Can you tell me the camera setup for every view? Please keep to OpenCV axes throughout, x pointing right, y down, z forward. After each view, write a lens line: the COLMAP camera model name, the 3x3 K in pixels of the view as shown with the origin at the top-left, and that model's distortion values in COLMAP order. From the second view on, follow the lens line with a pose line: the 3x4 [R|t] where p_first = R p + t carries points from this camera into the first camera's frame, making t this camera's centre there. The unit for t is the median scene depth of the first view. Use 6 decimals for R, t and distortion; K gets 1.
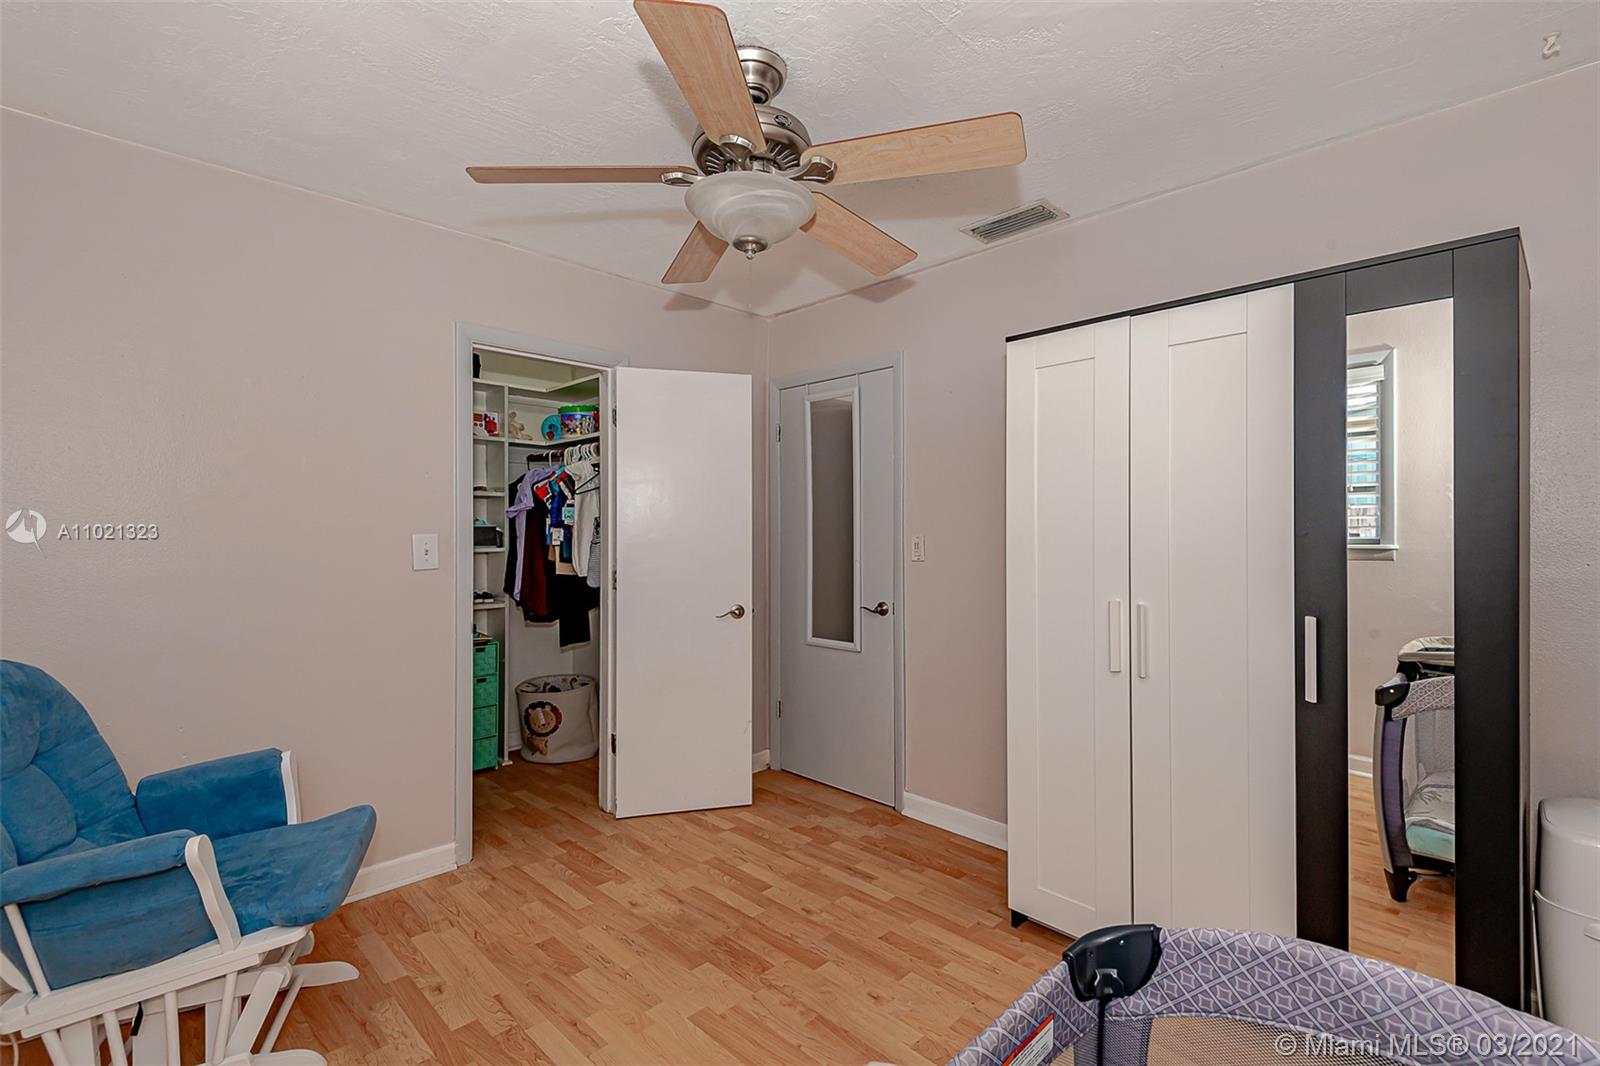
lens RADIAL K [[729.1, 0, 800.4], [0, 729.1, 532.1], [0, 0, 1]] dist [0.008527, -0.002940]
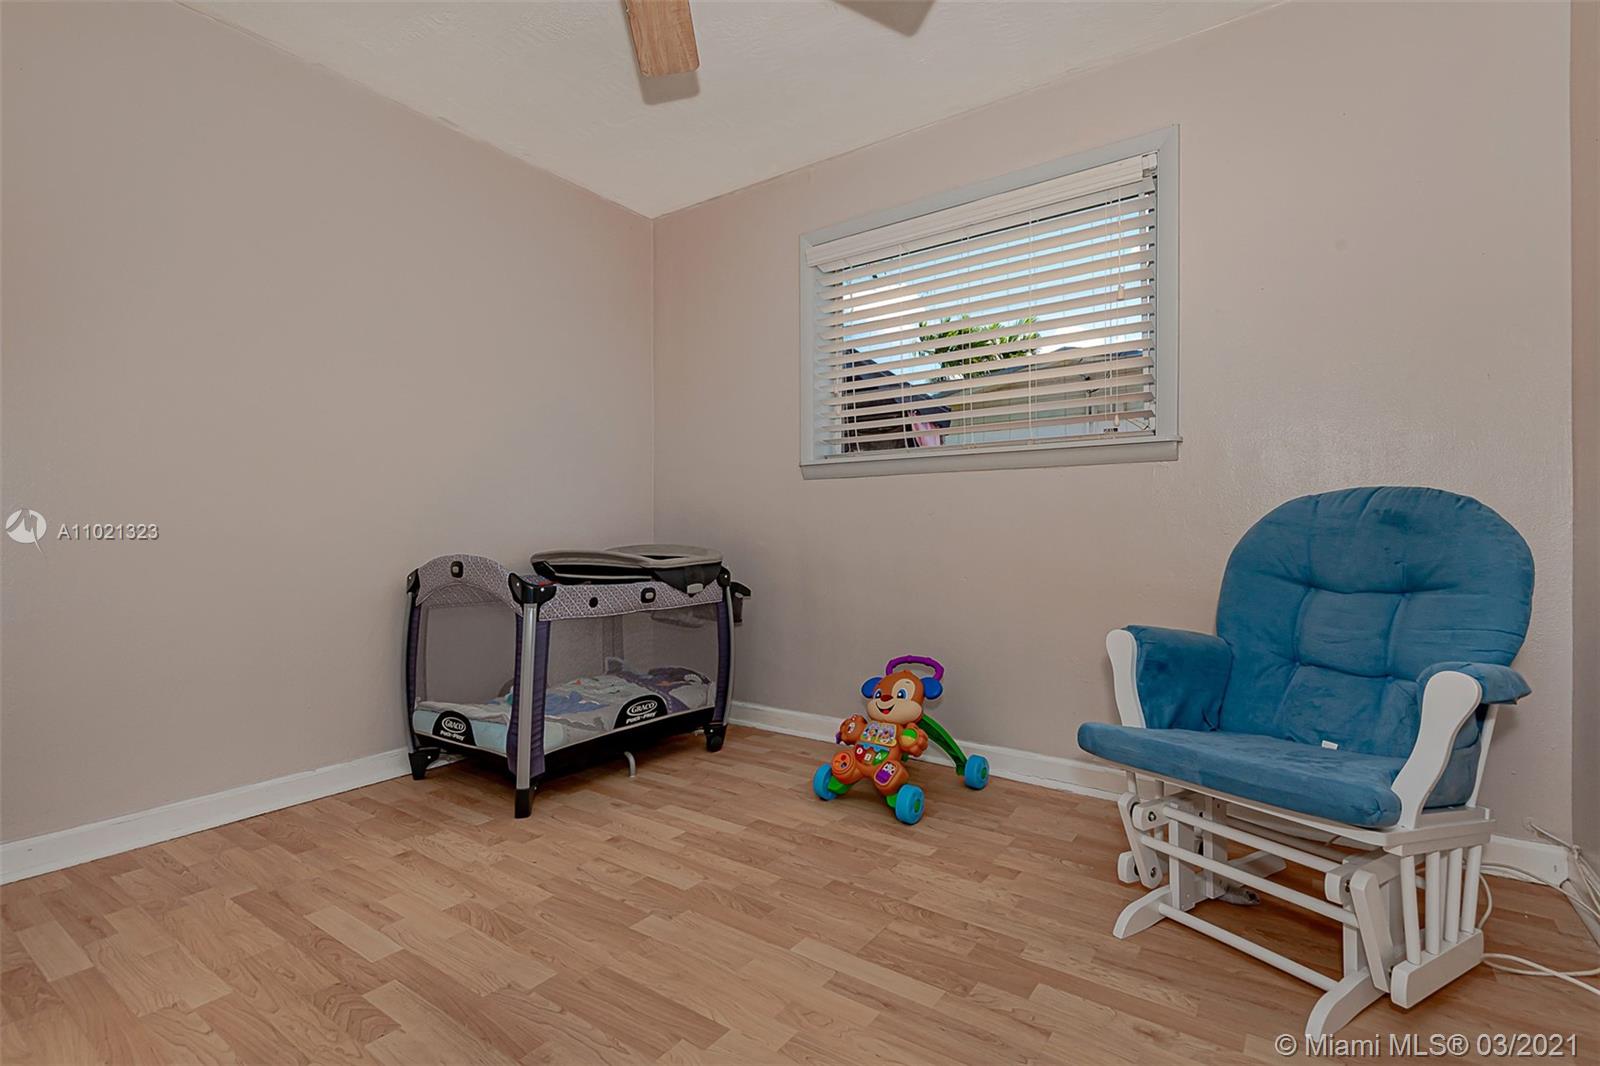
lens RADIAL K [[729.1, 0, 800.1], [0, 729.1, 533.3], [0, 0, 1]] dist [0.008527, -0.002940]
pose [[-0.985029, 0.000170, -0.172386, -0.103436], [0.000193, 1.000000, -0.000121, 0.216597], [0.172386, -0.000153, -0.985029, 1.669122]]
